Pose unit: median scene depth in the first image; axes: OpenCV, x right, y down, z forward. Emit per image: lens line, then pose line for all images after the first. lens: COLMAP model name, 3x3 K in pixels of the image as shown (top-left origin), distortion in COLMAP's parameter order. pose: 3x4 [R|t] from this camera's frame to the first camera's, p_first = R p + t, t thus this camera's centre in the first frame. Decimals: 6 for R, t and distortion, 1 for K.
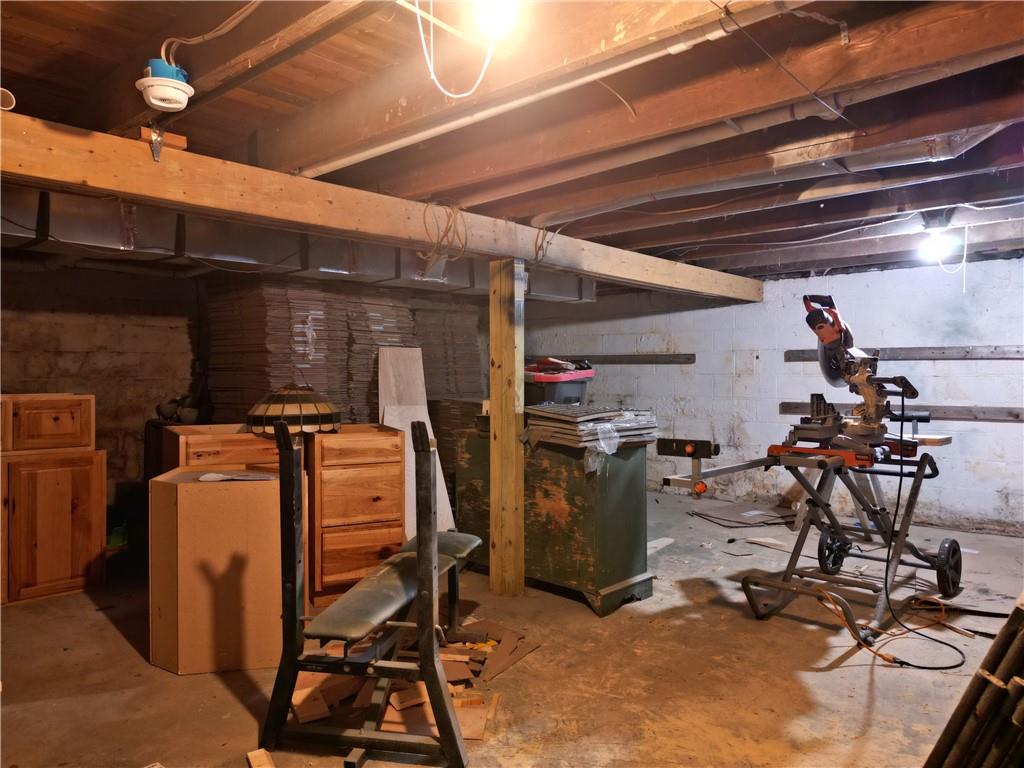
lens RADIAL K [[719.0, 0, 512.0], [0, 719.0, 384.0], [0, 0, 1]] dist [0.106191, -0.119274]
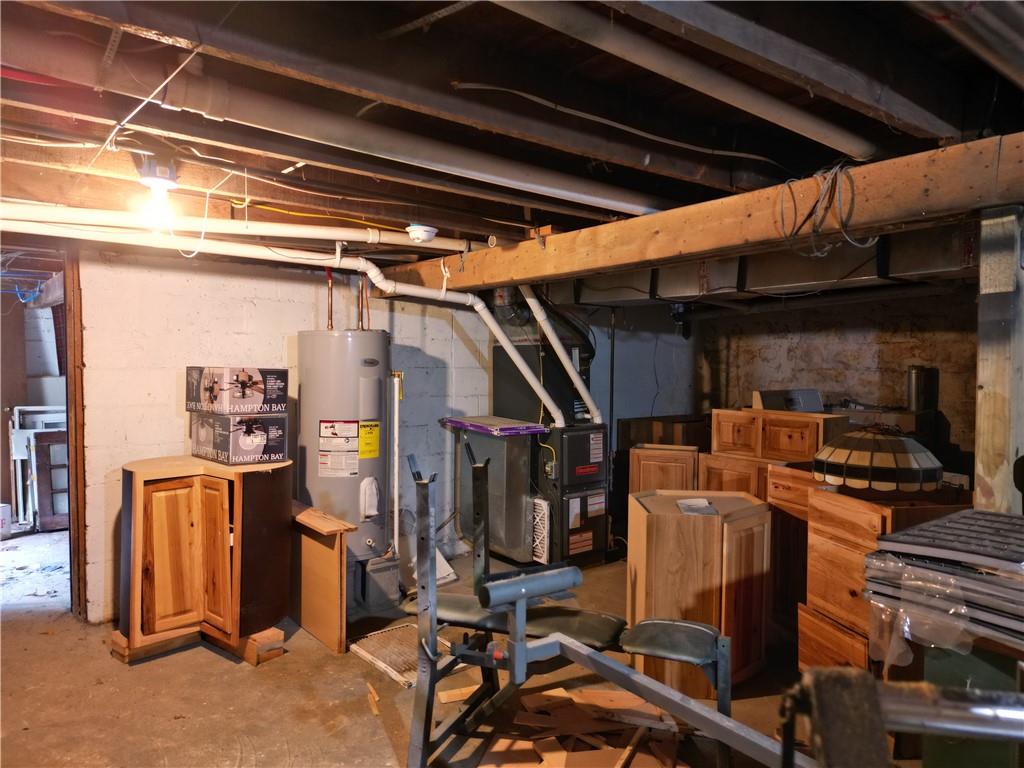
lens RADIAL K [[719.0, 0, 512.0], [0, 719.0, 384.0], [0, 0, 1]] dist [0.106191, -0.119274]
pose [[-0.162751, 0.033337, -0.986104, 0.576009], [-0.031025, 0.998762, 0.038885, -0.066367], [0.986179, 0.036922, -0.161515, 0.768038]]
